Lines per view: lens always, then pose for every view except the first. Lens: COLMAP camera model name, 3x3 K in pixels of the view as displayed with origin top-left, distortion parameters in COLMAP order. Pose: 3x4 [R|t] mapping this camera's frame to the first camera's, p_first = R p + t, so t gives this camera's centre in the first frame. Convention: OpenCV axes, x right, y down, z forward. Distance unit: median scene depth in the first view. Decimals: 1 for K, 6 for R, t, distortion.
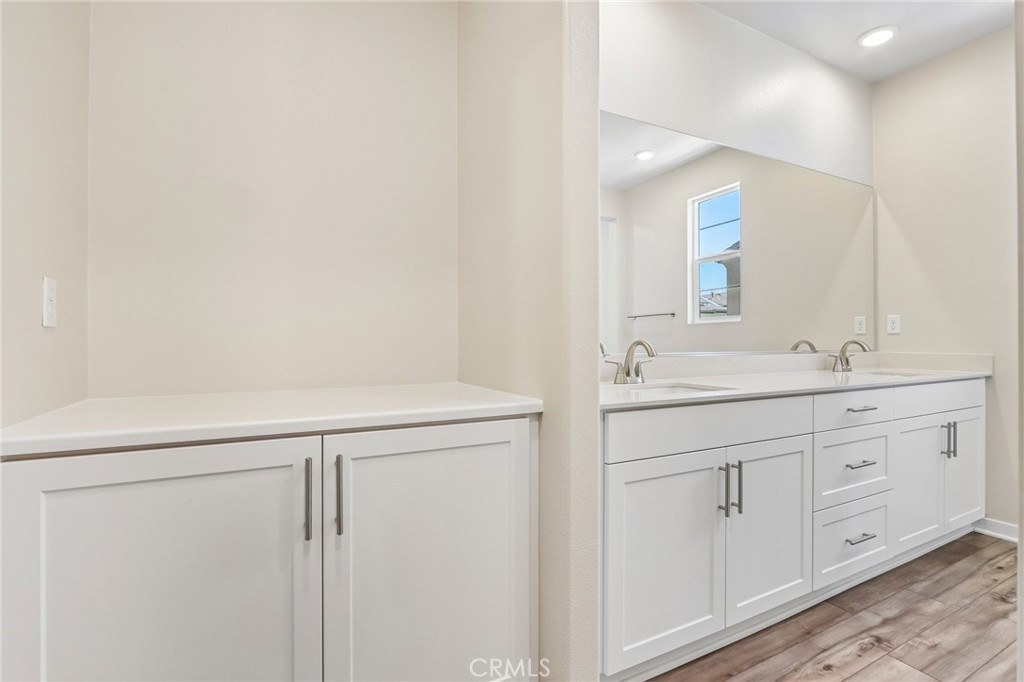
lens RADIAL K [[471.5, 0, 510.7], [0, 471.5, 335.5], [0, 0, 1]] dist [-0.013845, 0.000783]
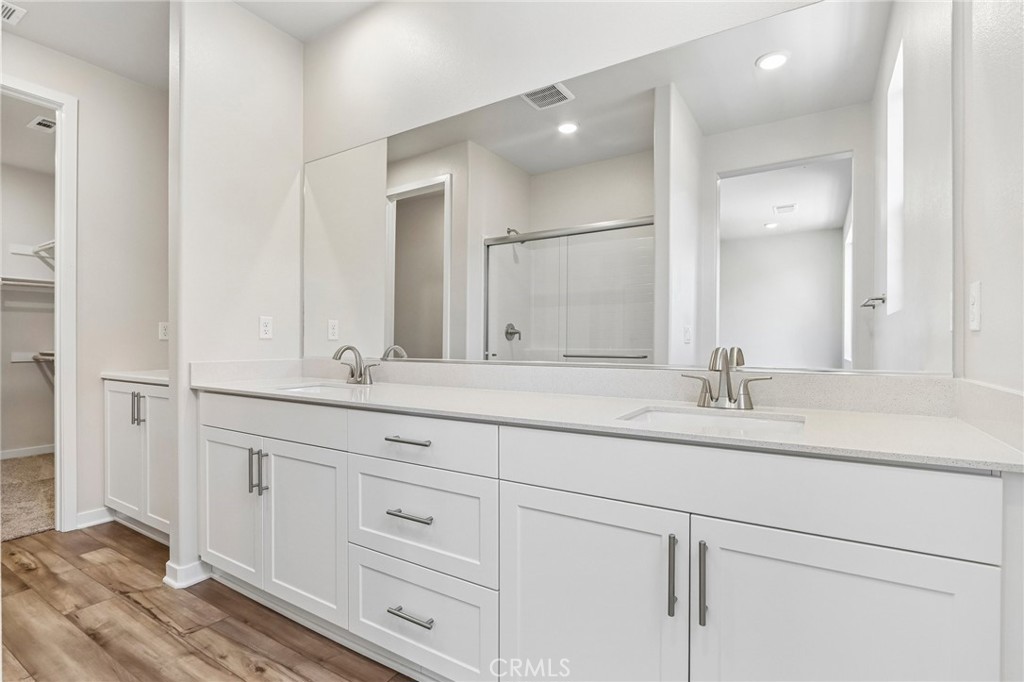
lens RADIAL K [[471.5, 0, 511.7], [0, 471.5, 346.2], [0, 0, 1]] dist [-0.013845, 0.000783]
pose [[0.523380, 0.004303, -0.852089, 1.816592], [0.002784, 0.999973, 0.006760, 0.004624], [0.852095, -0.005910, 0.523354, 0.933661]]
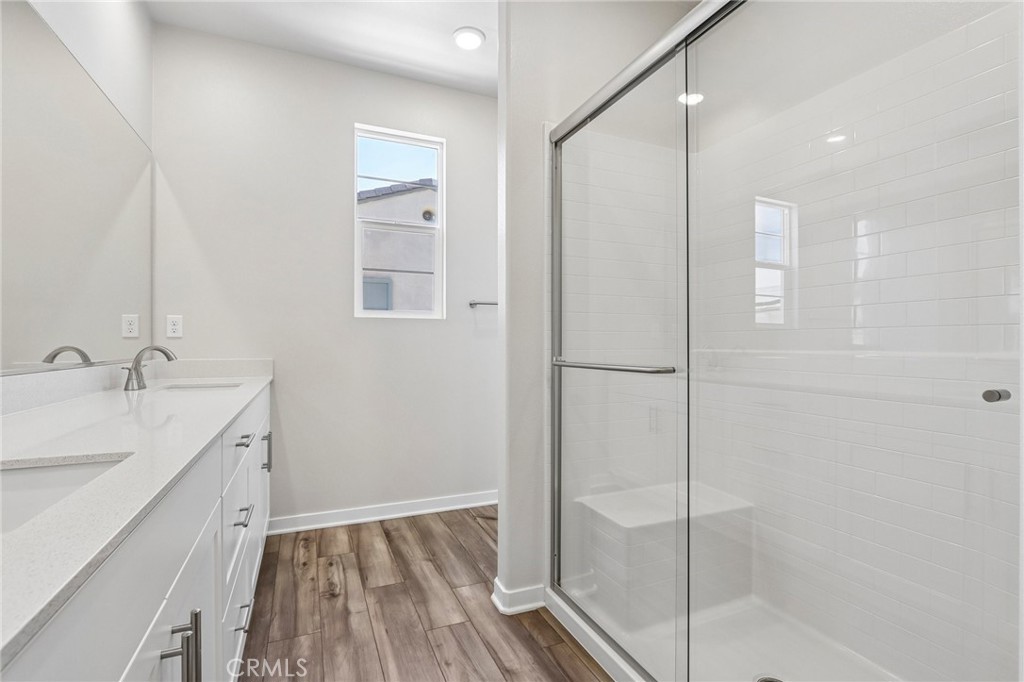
lens RADIAL K [[471.5, 0, 508.9], [0, 471.5, 341.8], [0, 0, 1]] dist [-0.013845, 0.000783]
pose [[0.066210, 0.000798, 0.997805, 0.027934], [-0.005736, 0.999983, -0.000419, 0.000641], [-0.997789, -0.005696, 0.066213, 0.356629]]
